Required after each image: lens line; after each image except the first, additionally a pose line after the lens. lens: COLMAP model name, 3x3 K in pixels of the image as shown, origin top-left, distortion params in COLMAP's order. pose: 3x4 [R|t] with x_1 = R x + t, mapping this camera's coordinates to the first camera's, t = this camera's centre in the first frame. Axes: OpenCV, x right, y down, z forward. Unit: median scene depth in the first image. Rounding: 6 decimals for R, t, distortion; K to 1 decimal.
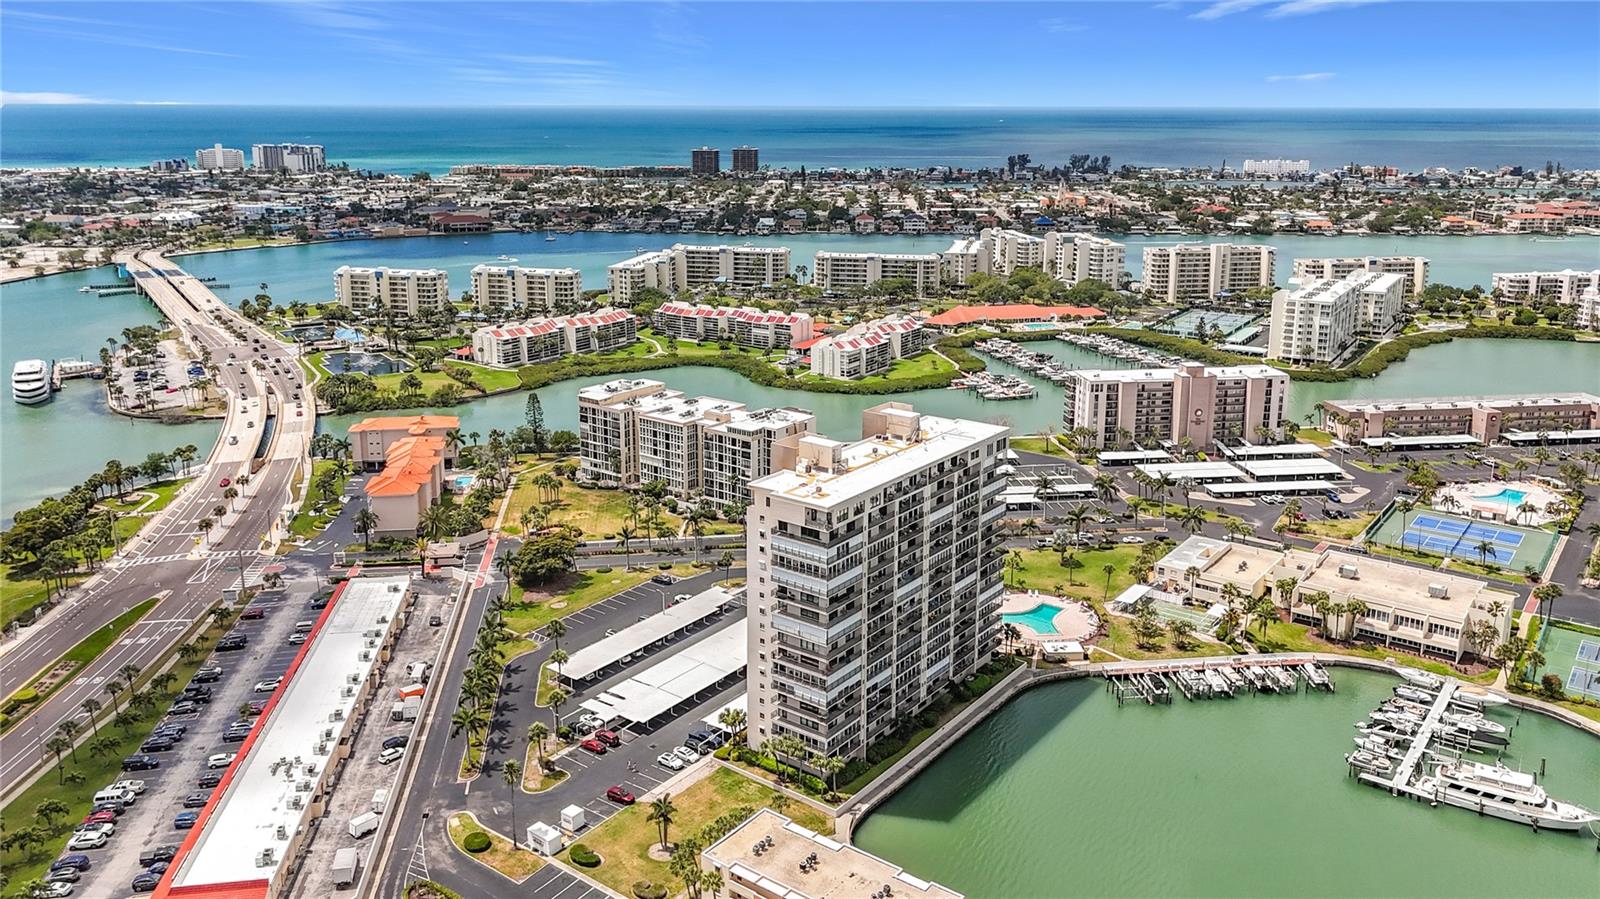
lens RADIAL K [[1201.3, 0, 801.4], [0, 1201.3, 447.1], [0, 0, 1]] dist [0.032210, -0.002223]
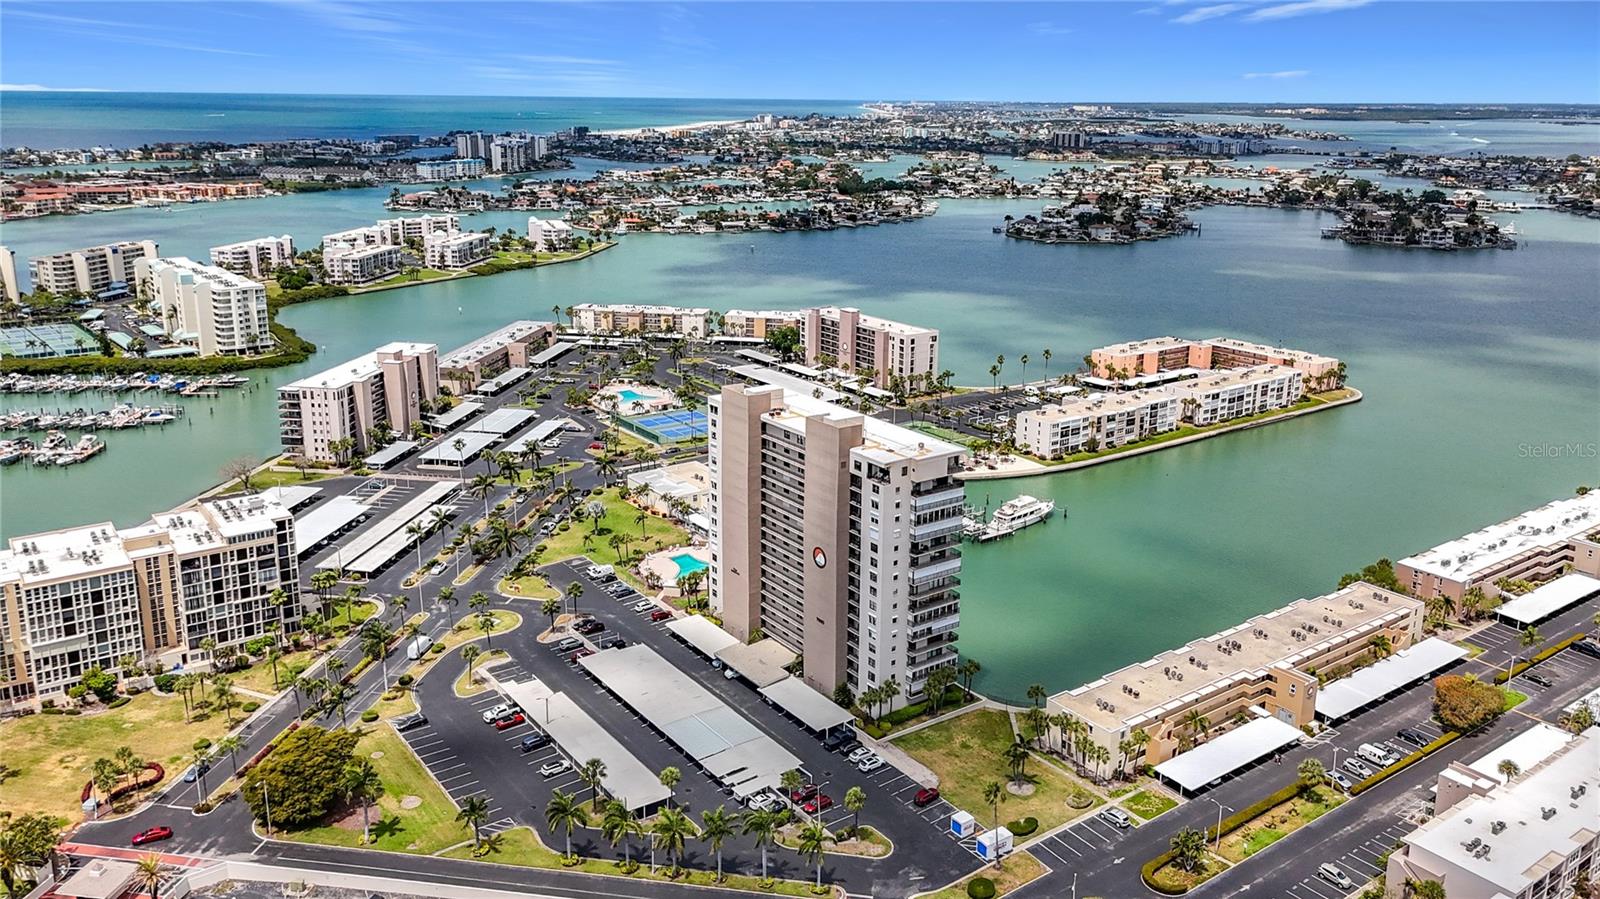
lens RADIAL K [[1201.3, 0, 803.3], [0, 1201.3, 448.3], [0, 0, 1]] dist [0.032210, -0.002223]
pose [[0.292343, -0.271861, 0.916857, -0.542128], [0.254880, 0.946212, 0.199295, -0.110331], [-0.921722, 0.175426, 0.345911, 0.375773]]
